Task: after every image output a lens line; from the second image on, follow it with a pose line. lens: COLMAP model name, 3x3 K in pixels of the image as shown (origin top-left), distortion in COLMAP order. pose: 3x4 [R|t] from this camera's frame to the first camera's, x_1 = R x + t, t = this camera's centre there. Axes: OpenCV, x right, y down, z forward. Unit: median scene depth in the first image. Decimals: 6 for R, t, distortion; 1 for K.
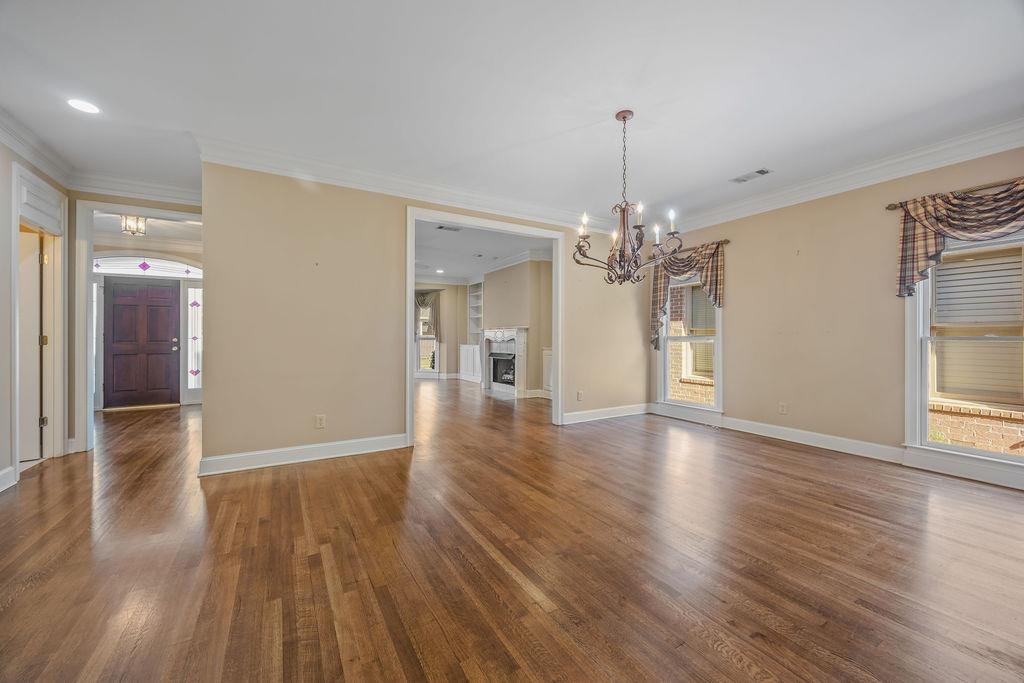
lens RADIAL K [[391.6, 0, 509.3], [0, 391.6, 340.6], [0, 0, 1]] dist [-0.001888, -0.000137]
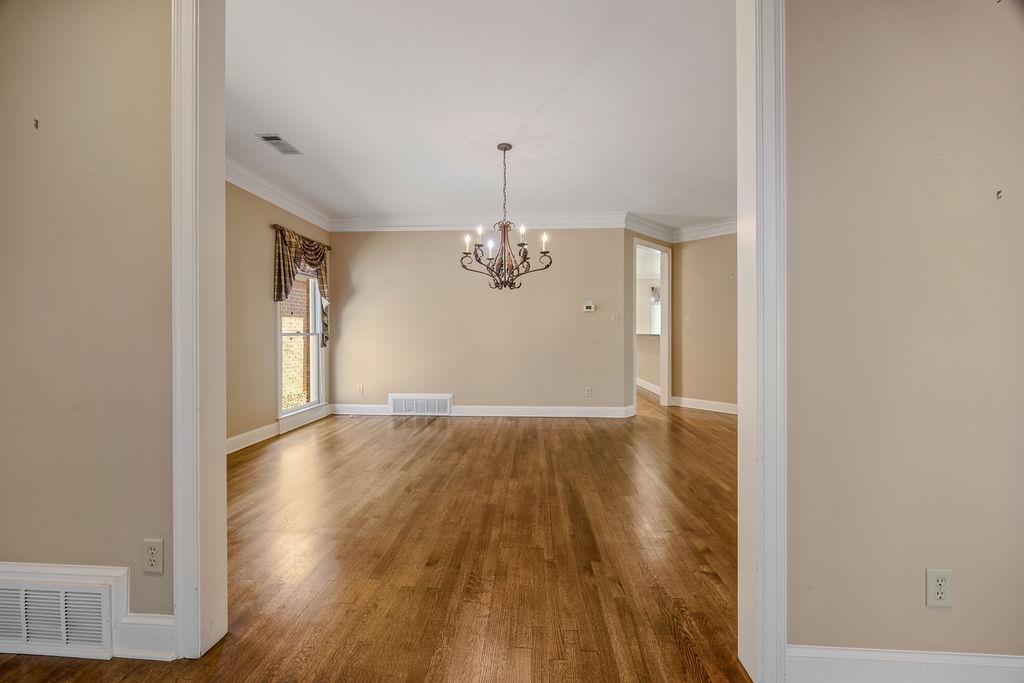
lens RADIAL K [[402.9, 0, 510.0], [0, 402.9, 334.9], [0, 0, 1]] dist [-0.000542, -0.000132]
pose [[-0.839316, -0.006138, 0.543609, -0.195237], [0.000711, 0.999923, 0.012388, -0.012282], [-0.543644, 0.010784, -0.839247, 1.020369]]
